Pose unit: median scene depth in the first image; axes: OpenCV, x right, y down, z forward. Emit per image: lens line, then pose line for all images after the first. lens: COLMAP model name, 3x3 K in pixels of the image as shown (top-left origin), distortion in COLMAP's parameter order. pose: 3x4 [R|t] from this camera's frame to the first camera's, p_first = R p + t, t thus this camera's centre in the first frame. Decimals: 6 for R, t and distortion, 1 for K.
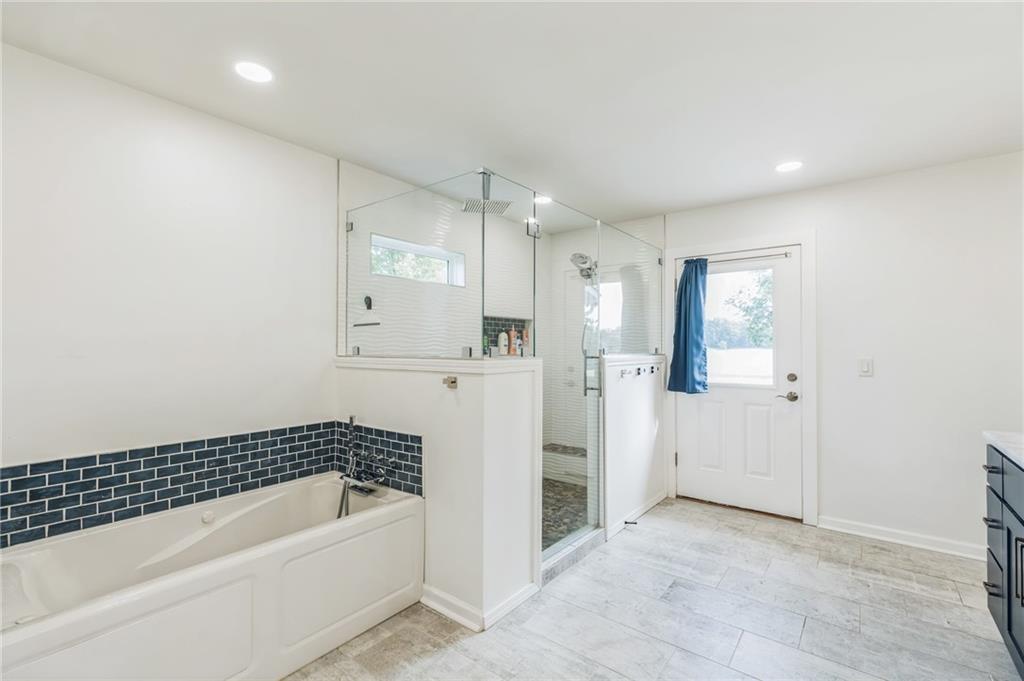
lens RADIAL K [[464.1, 0, 512.0], [0, 464.1, 340.5], [0, 0, 1]] dist [-0.000241, -0.000009]
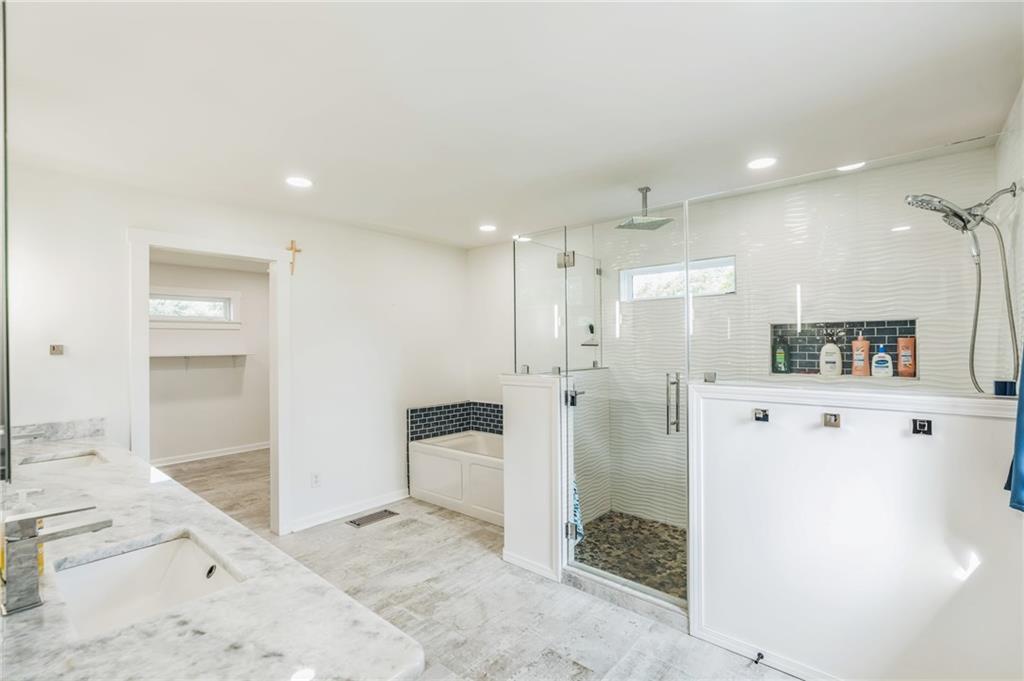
lens RADIAL K [[464.1, 0, 512.0], [0, 464.1, 340.5], [0, 0, 1]] dist [-0.000241, -0.000009]
pose [[-0.051250, -0.013647, -0.998593, 1.059932], [0.021752, 0.999654, -0.014778, -0.032683], [0.998449, -0.022478, -0.050935, 0.842048]]
